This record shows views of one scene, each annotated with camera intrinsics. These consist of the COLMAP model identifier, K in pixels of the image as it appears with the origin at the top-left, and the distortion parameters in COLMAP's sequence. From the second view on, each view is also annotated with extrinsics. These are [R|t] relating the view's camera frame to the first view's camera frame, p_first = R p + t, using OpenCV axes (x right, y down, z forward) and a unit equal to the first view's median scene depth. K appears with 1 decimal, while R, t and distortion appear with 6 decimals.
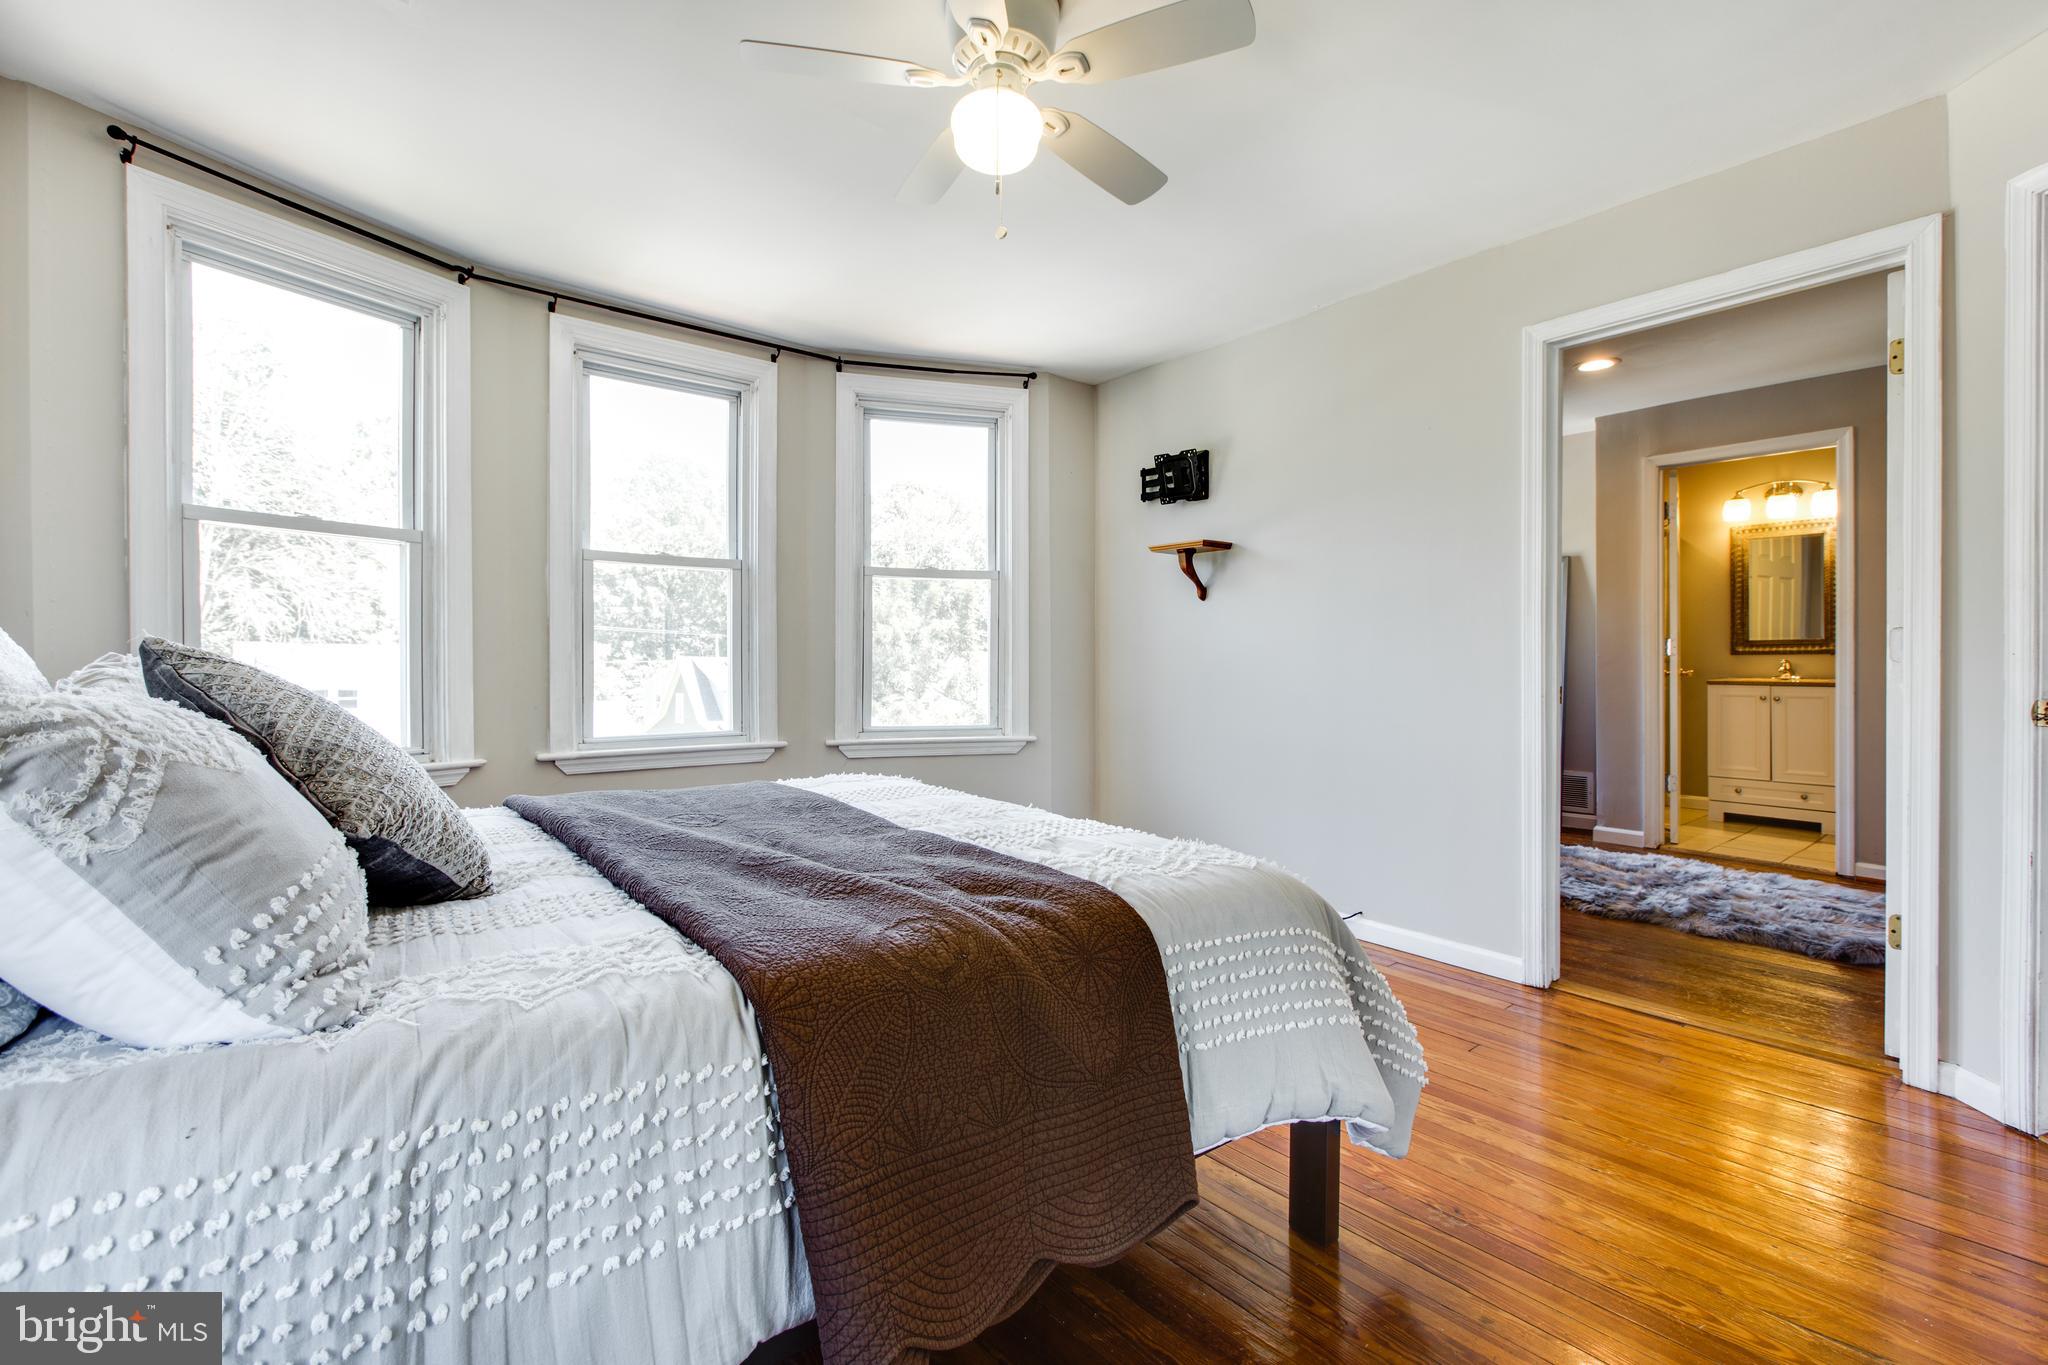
lens RADIAL K [[969.4, 0, 975.3], [0, 969.4, 676.4], [0, 0, 1]] dist [0.005194, 0.000159]
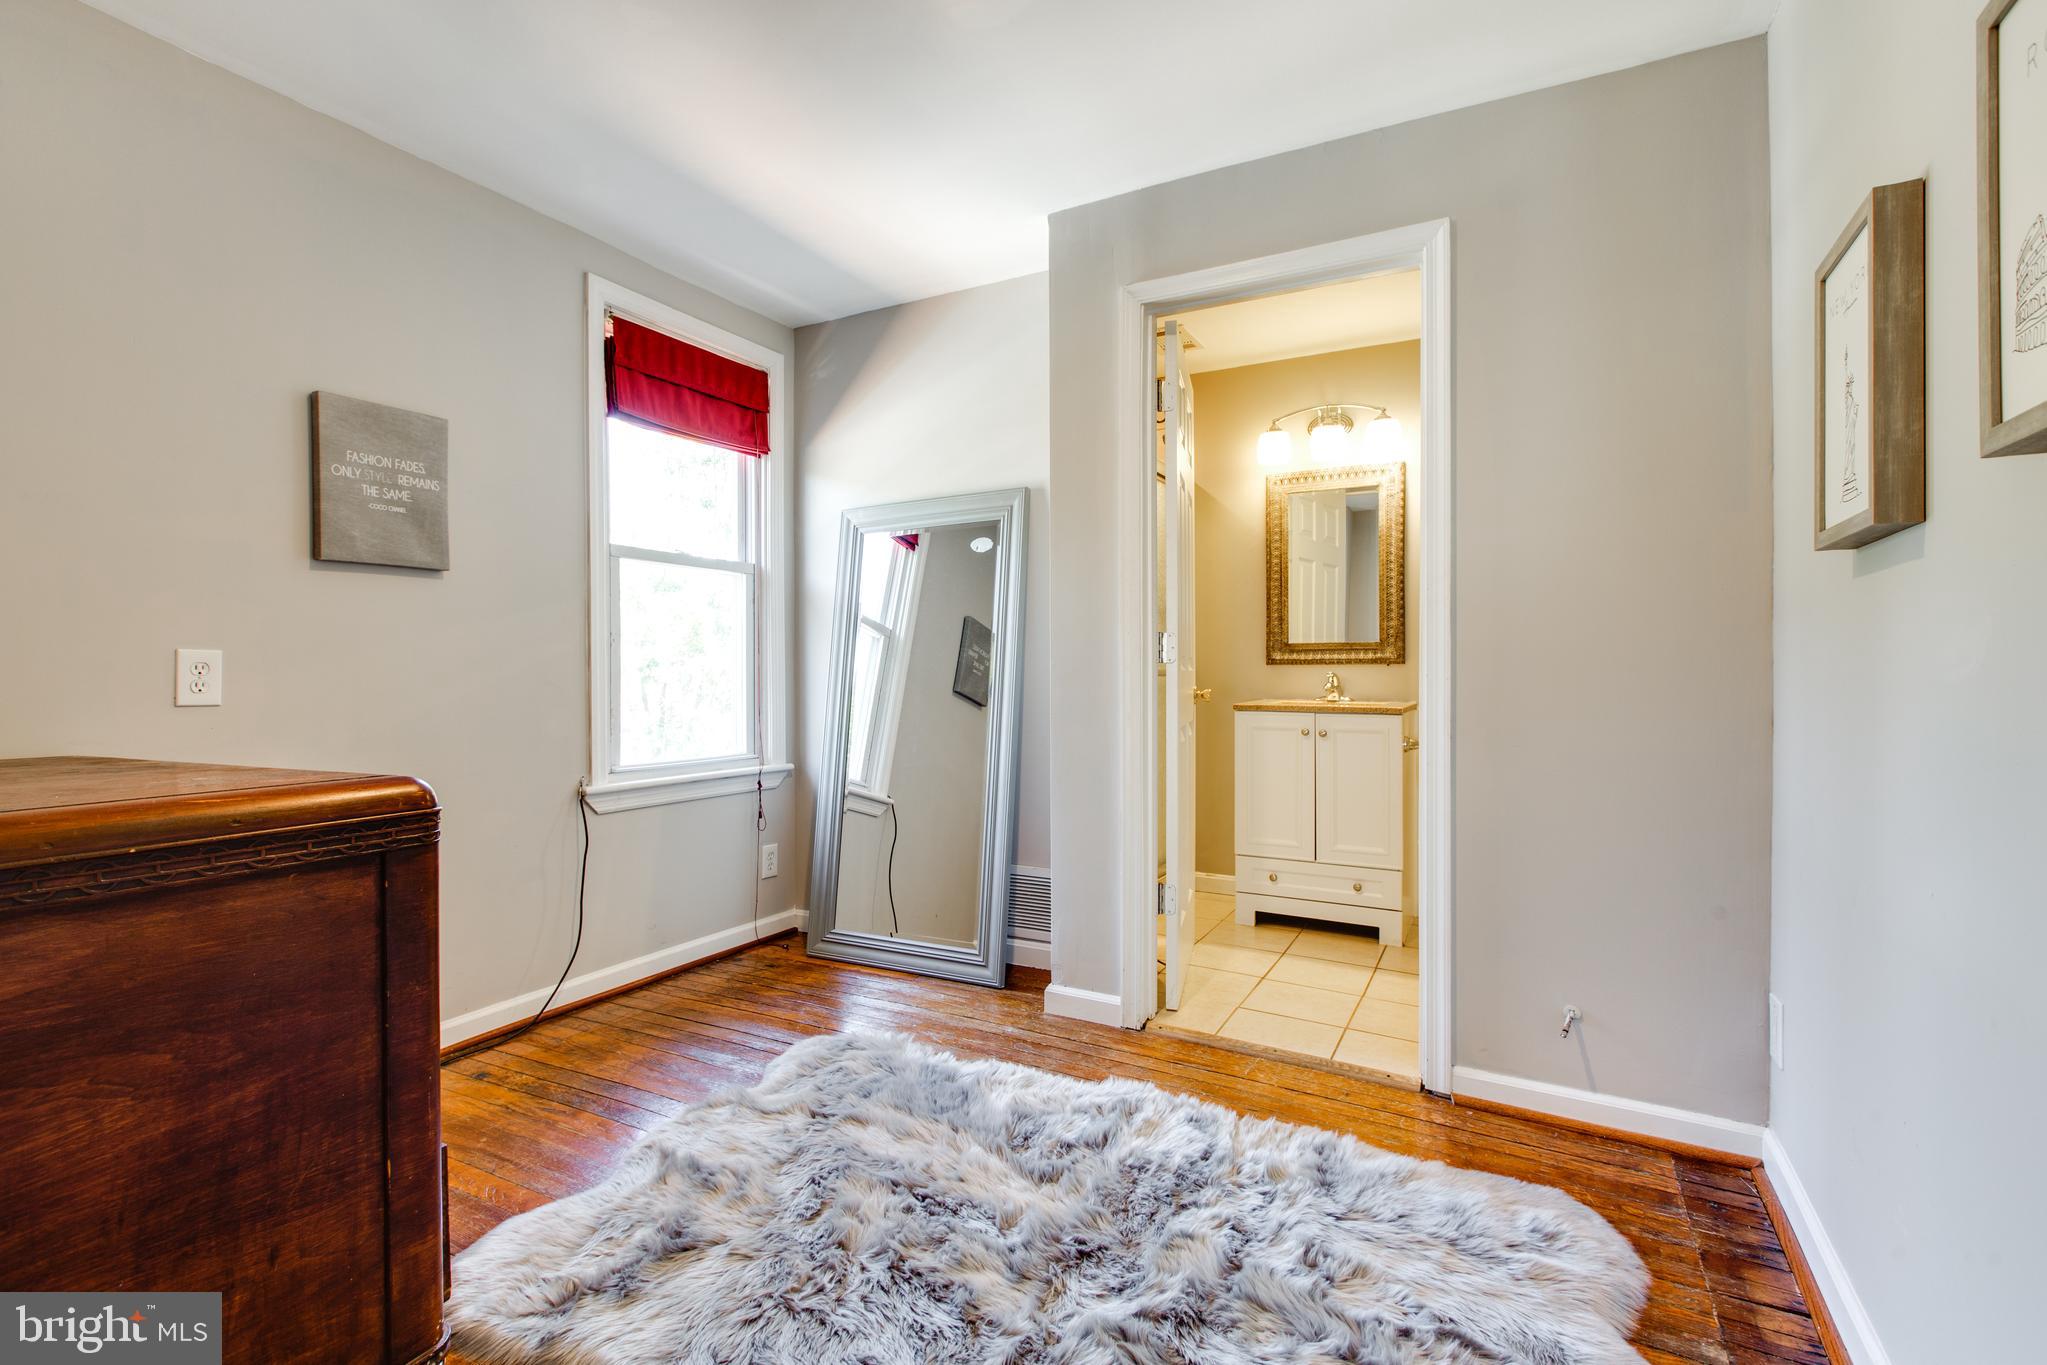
lens RADIAL K [[966.1, 0, 977.8], [0, 966.1, 679.8], [0, 0, 1]] dist [0.001304, 0.000075]
pose [[0.937594, 0.005462, 0.347690, 0.376714], [-0.003273, 0.999971, -0.006883, -0.006693], [-0.347717, 0.005315, 0.937584, 0.466573]]
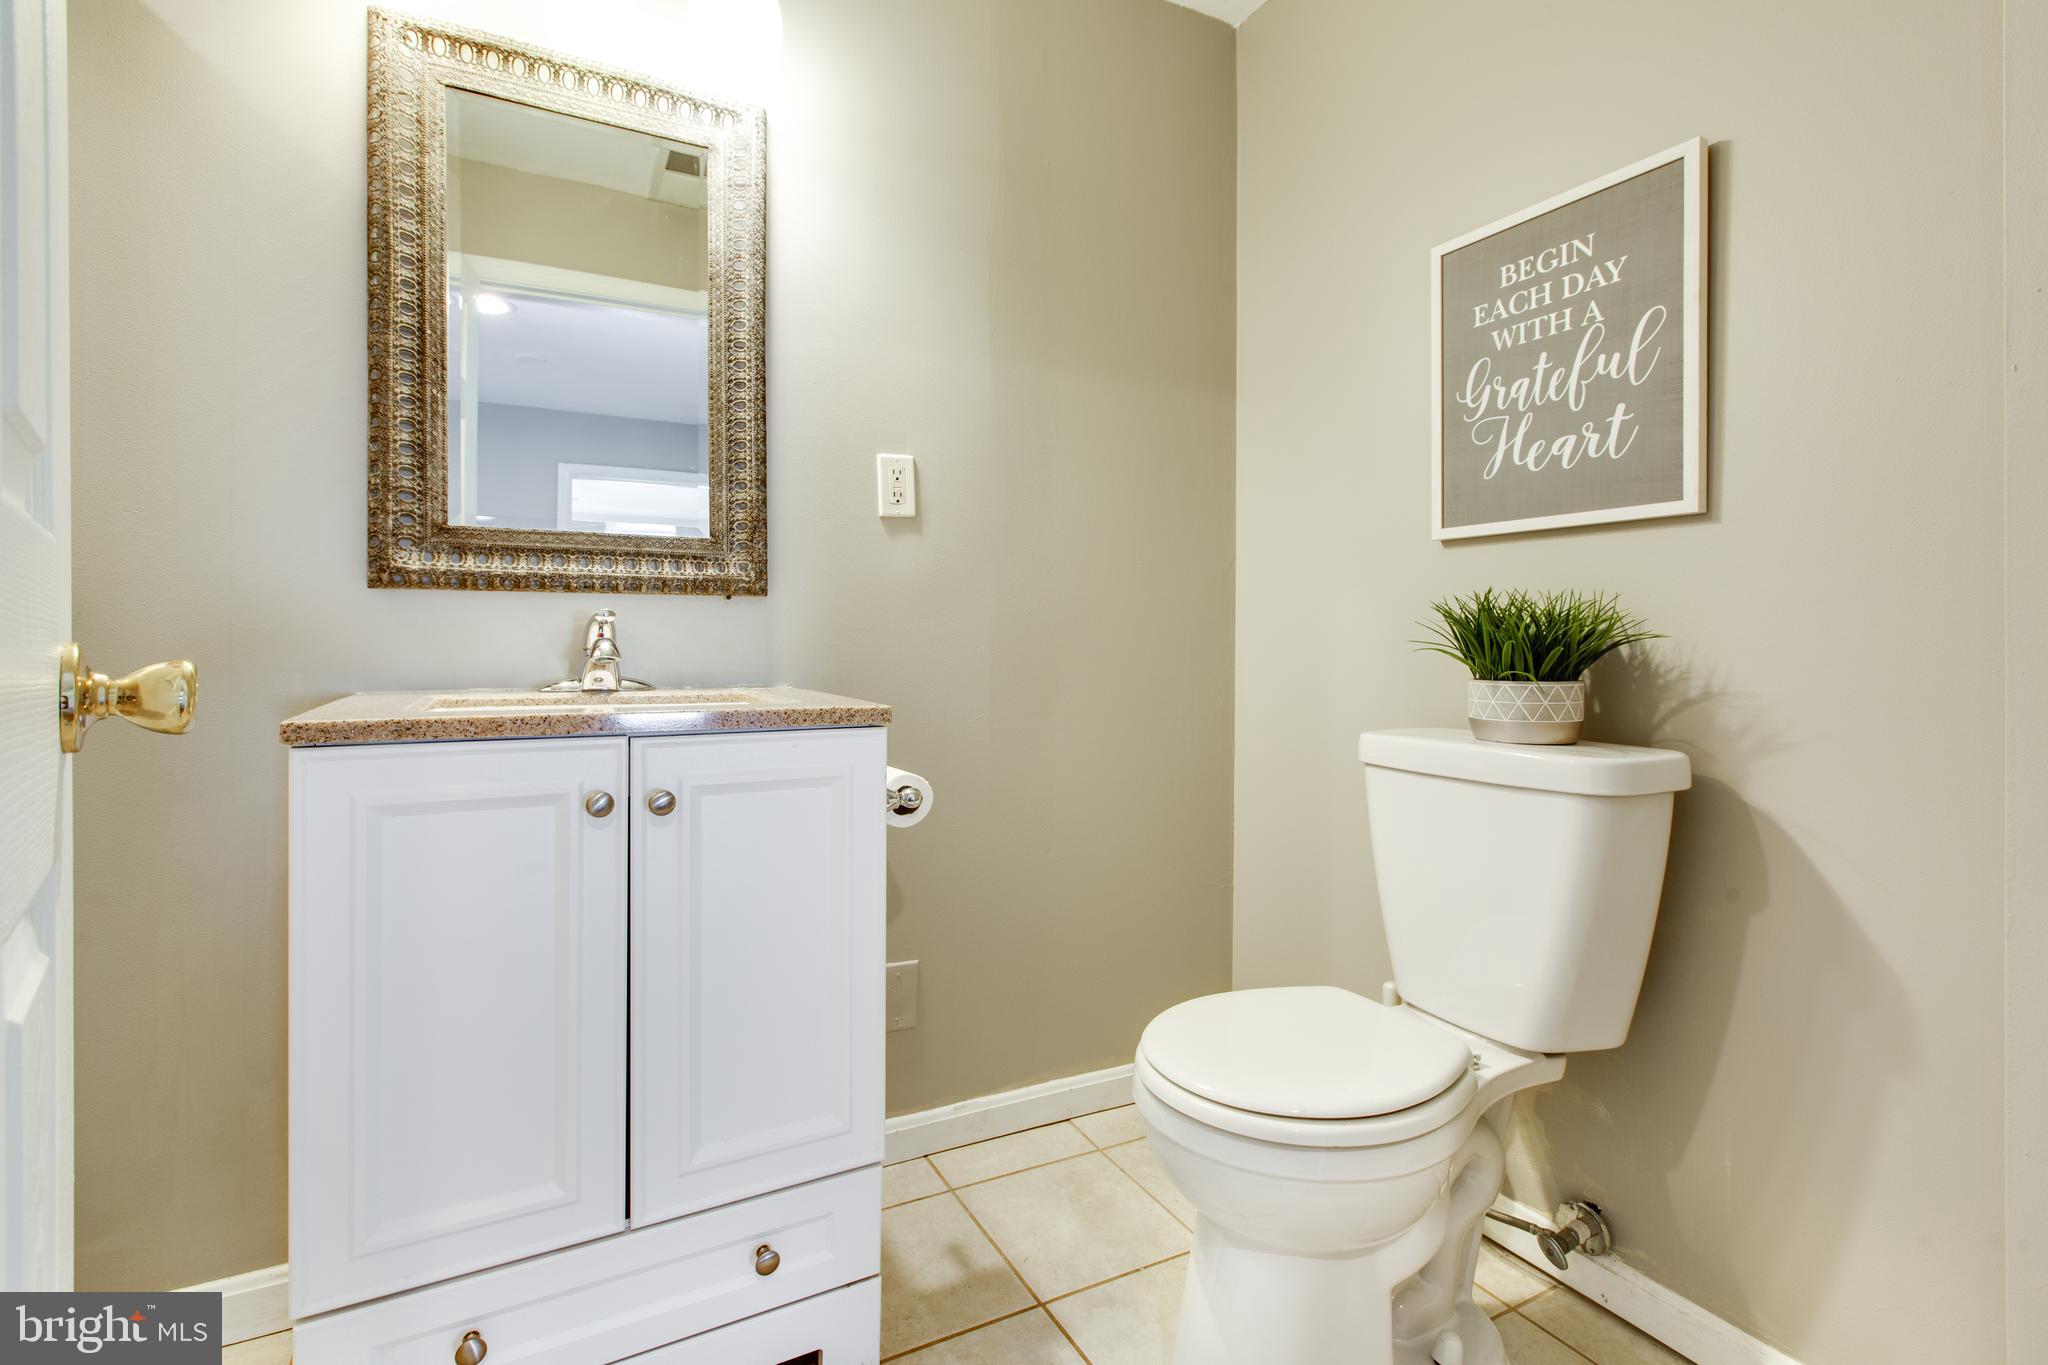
lens RADIAL K [[930.3, 0, 1033.5], [0, 930.3, 646.9], [0, 0, 1]] dist [0.001379, 0.000031]
pose [[0.180456, 0.008034, 0.983550, 0.630713], [0.011297, 0.999884, -0.010240, -0.004881], [-0.983518, 0.012959, 0.180345, 0.859792]]
